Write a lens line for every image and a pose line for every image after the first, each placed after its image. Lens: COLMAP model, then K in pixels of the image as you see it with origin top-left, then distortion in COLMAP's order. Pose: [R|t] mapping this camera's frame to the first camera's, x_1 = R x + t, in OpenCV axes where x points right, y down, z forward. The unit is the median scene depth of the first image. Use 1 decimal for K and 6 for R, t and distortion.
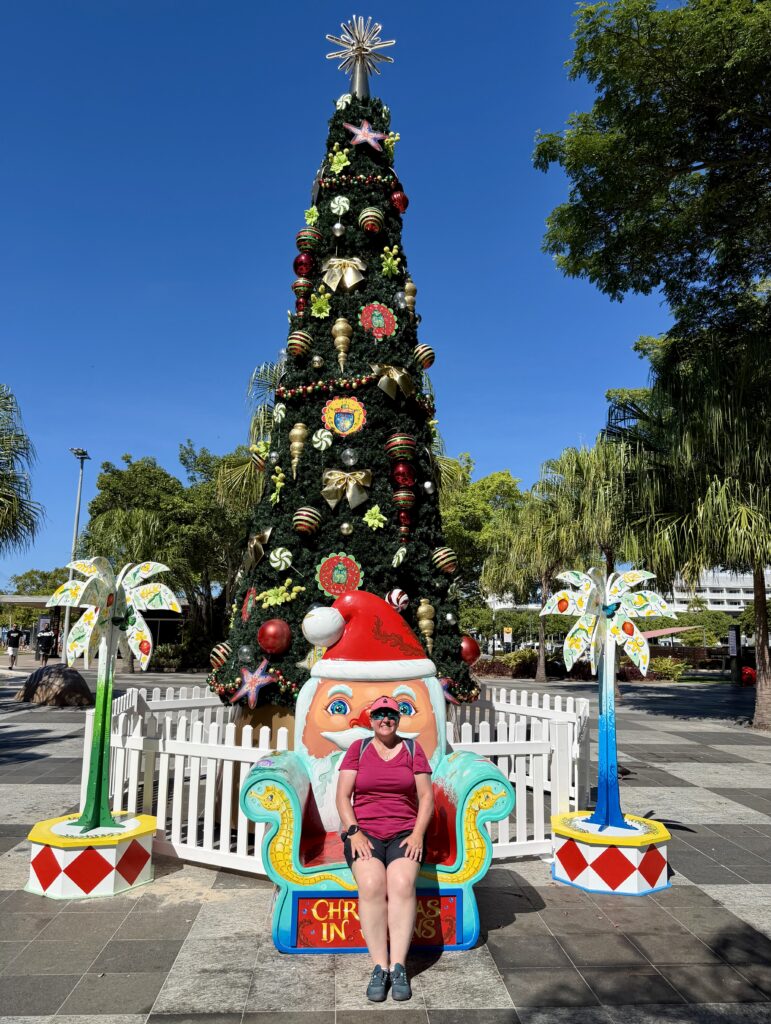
lens RADIAL K [[716.7, 0, 385.5], [0, 716.7, 512.0], [0, 0, 1]] dist [0.295666, -0.370368]
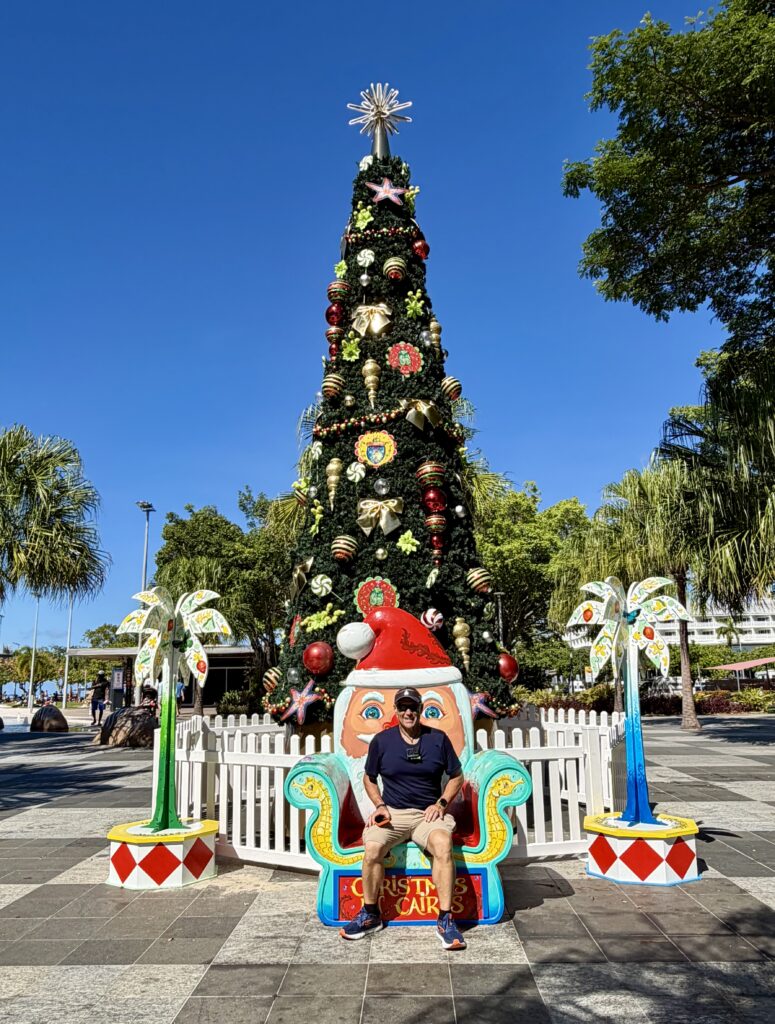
lens RADIAL K [[757.0, 0, 382.7], [0, 757.0, 515.7], [0, 0, 1]] dist [0.239451, -0.255066]
pose [[0.994133, -0.055717, -0.092708, 0.051976], [0.051112, 0.997373, -0.051329, 0.023186], [0.095324, 0.046290, 0.994369, -0.108828]]
